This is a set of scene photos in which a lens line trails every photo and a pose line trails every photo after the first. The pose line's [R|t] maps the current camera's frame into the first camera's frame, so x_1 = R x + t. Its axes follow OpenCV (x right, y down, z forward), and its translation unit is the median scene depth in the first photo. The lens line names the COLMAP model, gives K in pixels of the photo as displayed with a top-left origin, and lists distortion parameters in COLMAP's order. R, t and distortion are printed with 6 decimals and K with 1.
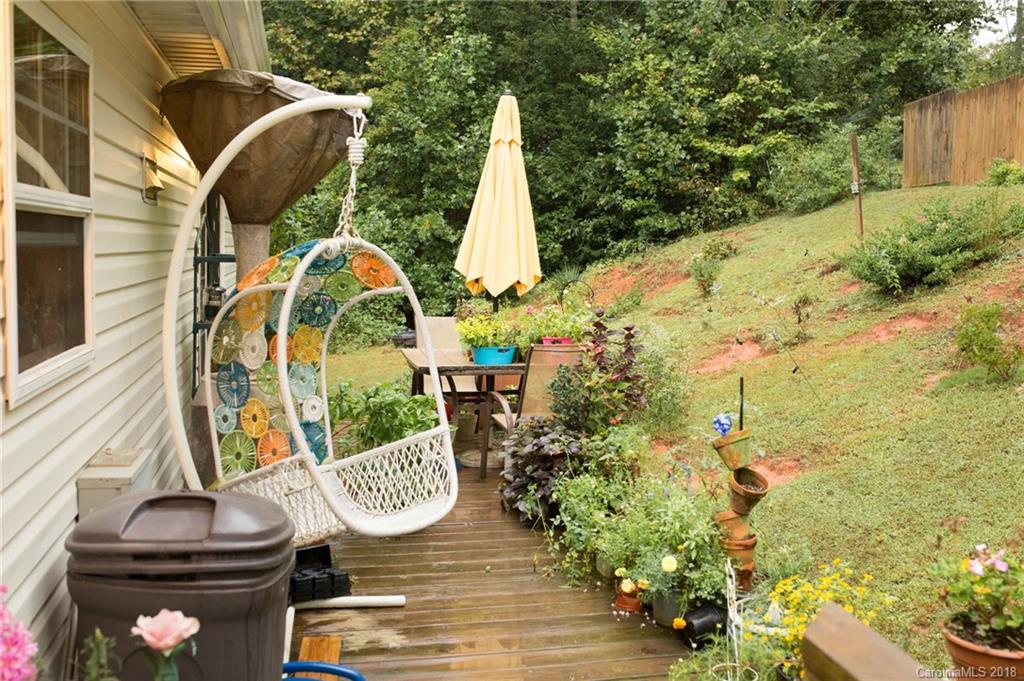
lens RADIAL K [[973.8, 0, 510.1], [0, 973.8, 338.6], [0, 0, 1]] dist [-0.061726, 0.098255]
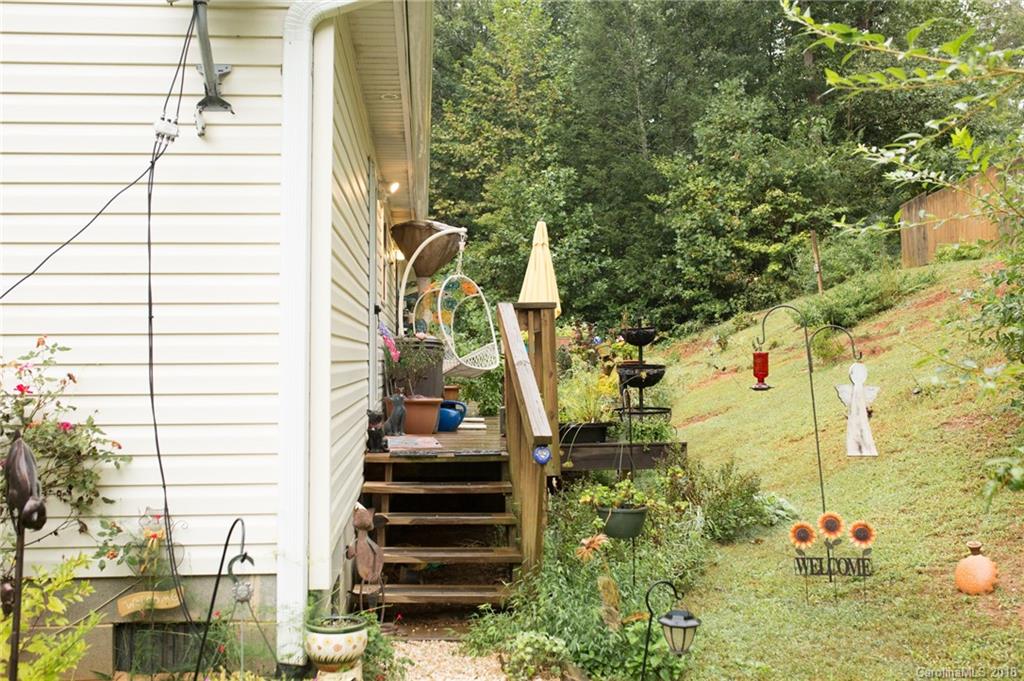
lens RADIAL K [[973.8, 0, 510.1], [0, 973.8, 338.6], [0, 0, 1]] dist [-0.061726, 0.098255]
pose [[0.991520, -0.032816, -0.125746, 0.049744], [0.018109, 0.993041, -0.116368, 0.061552], [0.128690, 0.113104, 0.985214, -0.265683]]
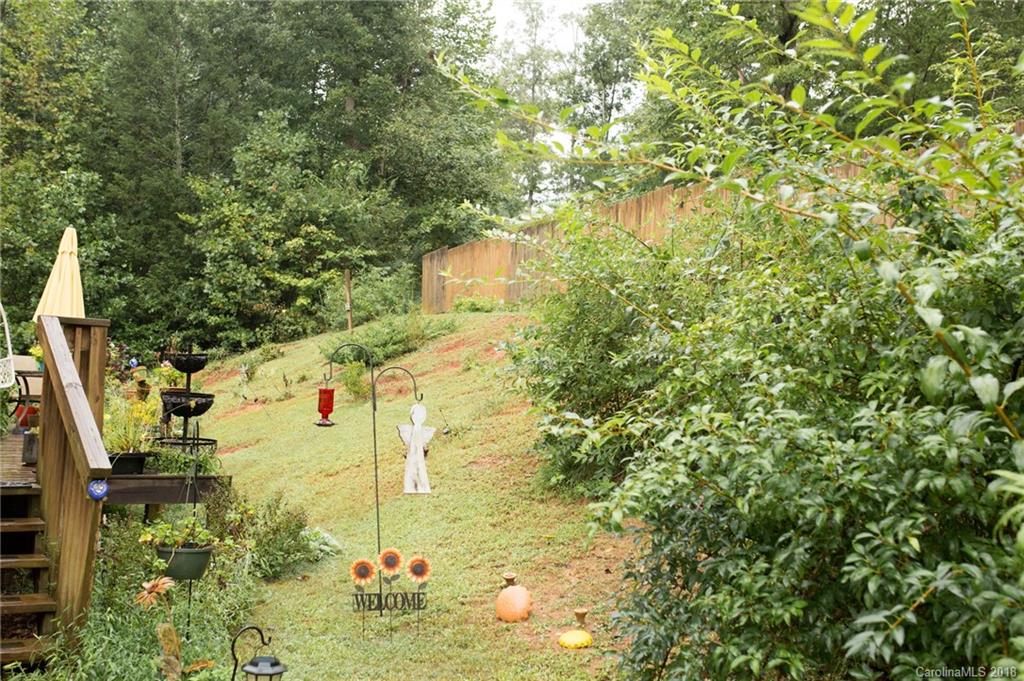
lens RADIAL K [[973.8, 0, 510.1], [0, 973.8, 338.6], [0, 0, 1]] dist [-0.061726, 0.098255]
pose [[0.933298, 0.045522, 0.356205, 0.036887], [0.005799, 0.989893, -0.141700, 0.060306], [-0.359055, 0.134314, 0.923601, -0.261516]]
